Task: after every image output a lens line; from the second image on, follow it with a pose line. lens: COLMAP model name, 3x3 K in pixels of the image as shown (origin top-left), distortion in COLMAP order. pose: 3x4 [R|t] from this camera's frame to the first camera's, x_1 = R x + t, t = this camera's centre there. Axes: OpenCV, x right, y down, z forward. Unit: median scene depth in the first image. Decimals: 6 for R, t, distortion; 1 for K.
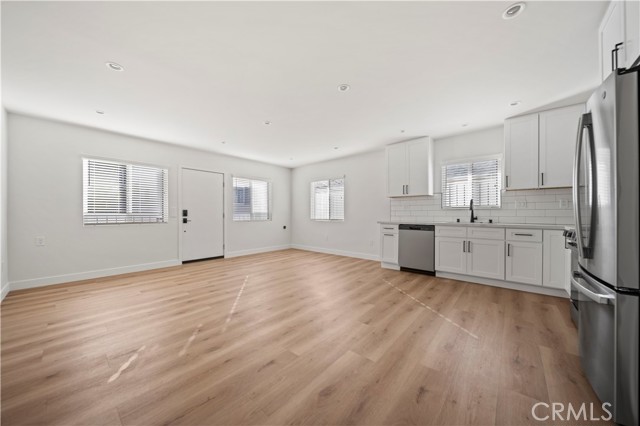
lens RADIAL K [[226.1, 0, 321.8], [0, 226.1, 213.6], [0, 0, 1]] dist [-0.002692, -0.000201]
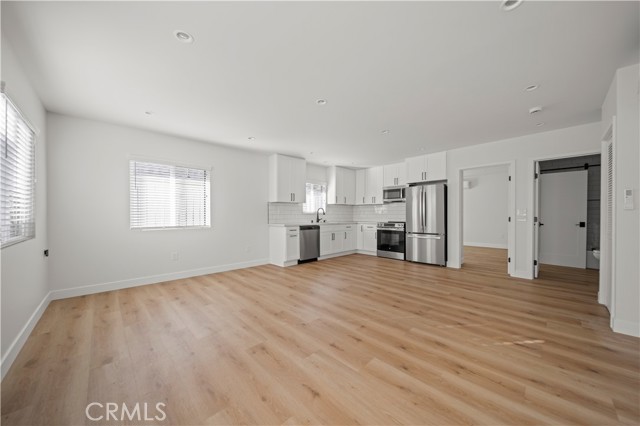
lens RADIAL K [[226.1, 0, 321.8], [0, 226.1, 213.6], [0, 0, 1]] dist [-0.002692, -0.000201]
pose [[0.083712, 0.011000, 0.996429, -1.252123], [0.003904, 0.999928, -0.011366, -0.006857], [-0.996482, 0.004842, 0.083663, 1.155616]]
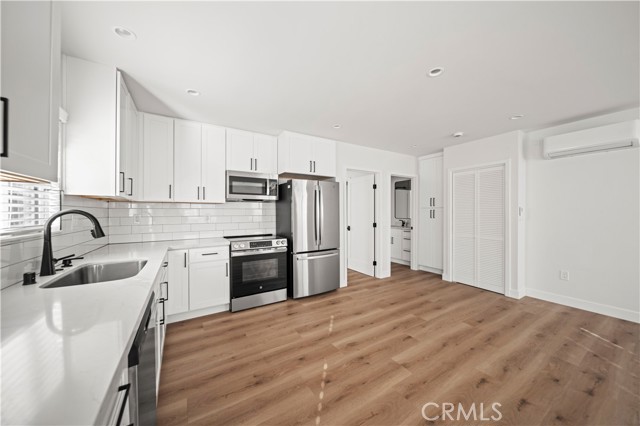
lens RADIAL K [[226.1, 0, 321.8], [0, 226.1, 213.6], [0, 0, 1]] dist [-0.002692, -0.000201]
pose [[-0.954782, 0.005744, 0.297251, 0.214756], [0.007299, 0.999965, 0.004124, -0.073511], [-0.297217, 0.006107, -0.954791, 1.658657]]
